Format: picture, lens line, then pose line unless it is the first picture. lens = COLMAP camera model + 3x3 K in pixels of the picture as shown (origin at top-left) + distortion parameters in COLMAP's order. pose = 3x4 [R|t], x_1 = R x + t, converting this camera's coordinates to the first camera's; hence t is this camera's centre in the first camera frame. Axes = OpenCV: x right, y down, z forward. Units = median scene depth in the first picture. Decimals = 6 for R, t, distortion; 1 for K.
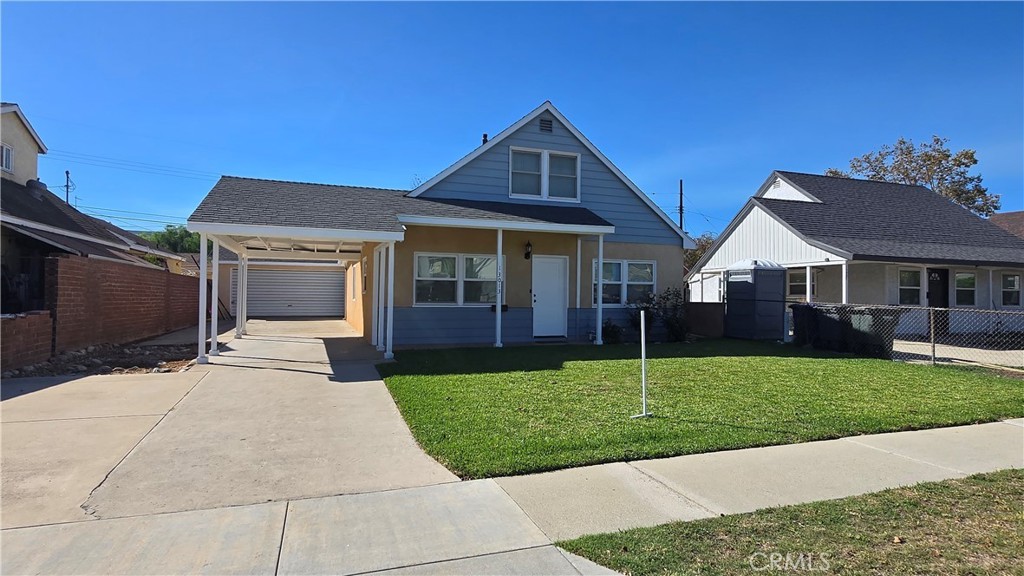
lens RADIAL K [[539.4, 0, 514.0], [0, 539.4, 283.0], [0, 0, 1]] dist [-0.003790, 0.000943]
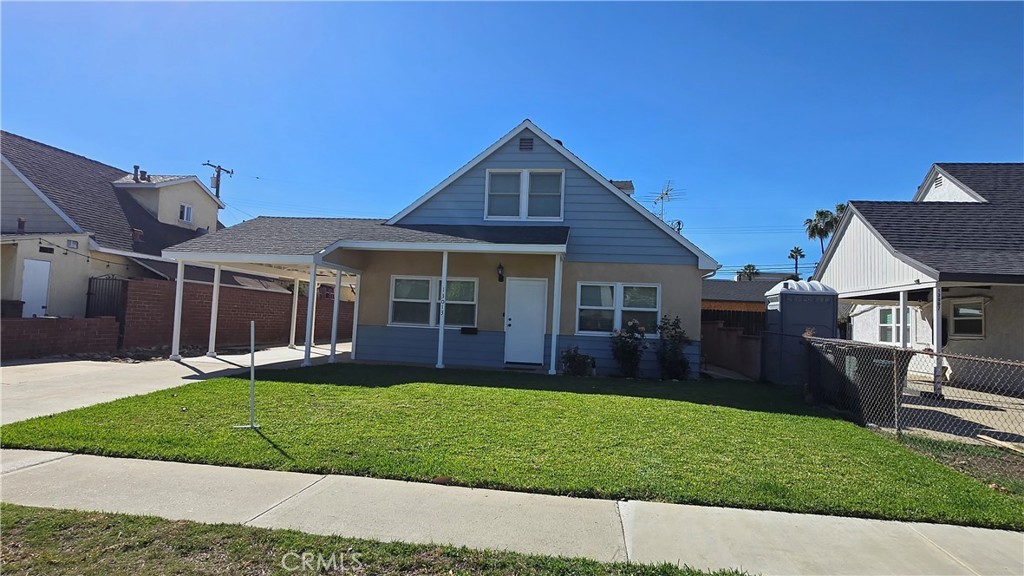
lens RADIAL K [[539.4, 0, 514.5], [0, 539.4, 289.0], [0, 0, 1]] dist [-0.003790, 0.000943]
pose [[0.884891, 0.000180, -0.465799, 0.494131], [-0.023231, 0.998772, -0.043748, 0.010798], [0.465219, 0.049533, 0.883809, 0.146789]]
